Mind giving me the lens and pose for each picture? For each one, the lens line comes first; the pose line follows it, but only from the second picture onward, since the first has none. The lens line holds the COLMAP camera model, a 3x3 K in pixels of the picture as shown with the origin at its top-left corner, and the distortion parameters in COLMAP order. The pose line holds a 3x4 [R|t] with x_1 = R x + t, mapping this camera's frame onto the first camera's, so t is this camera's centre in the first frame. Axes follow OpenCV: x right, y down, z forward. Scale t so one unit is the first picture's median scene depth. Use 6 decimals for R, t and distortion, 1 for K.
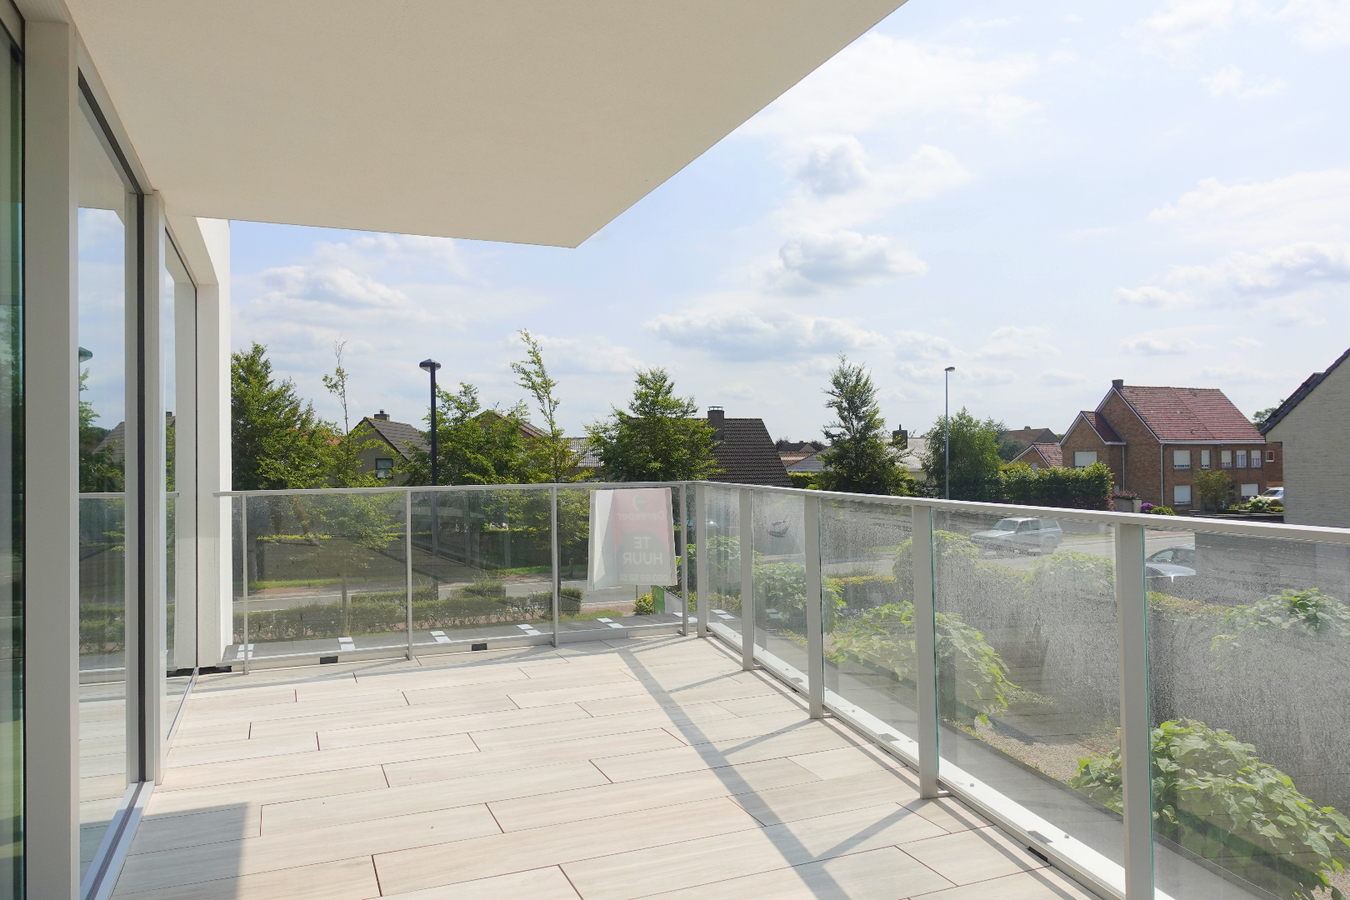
lens RADIAL K [[966.1, 0, 690.9], [0, 966.1, 449.1], [0, 0, 1]] dist [0.003166, 0.000097]
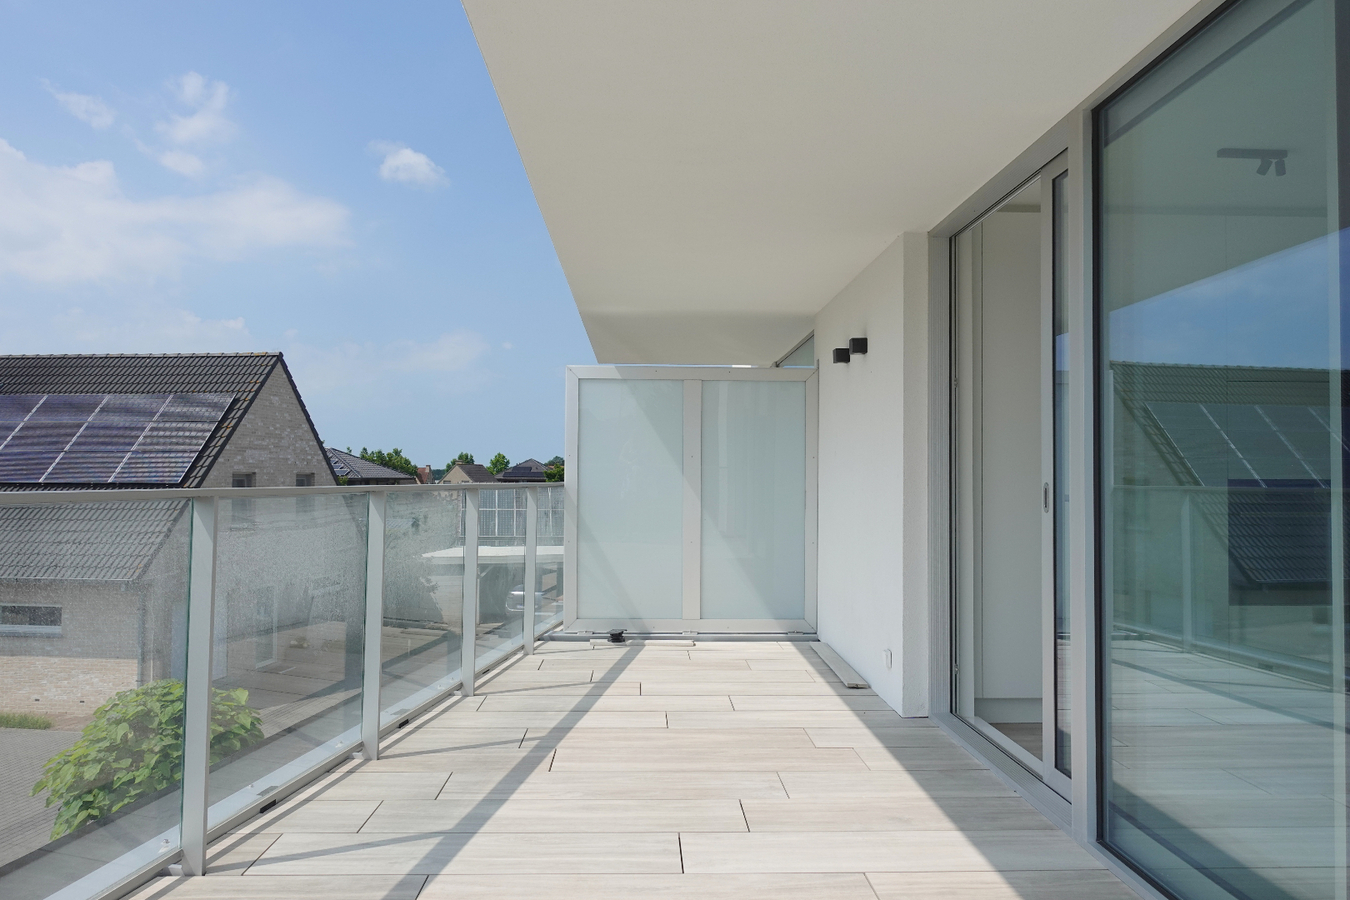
lens RADIAL K [[966.1, 0, 690.9], [0, 966.1, 449.1], [0, 0, 1]] dist [0.003166, 0.000097]
pose [[-0.938877, 0.011427, 0.344064, -0.454532], [-0.003609, 0.999067, -0.043029, 0.060907], [-0.344235, -0.041641, -0.937960, 1.832318]]
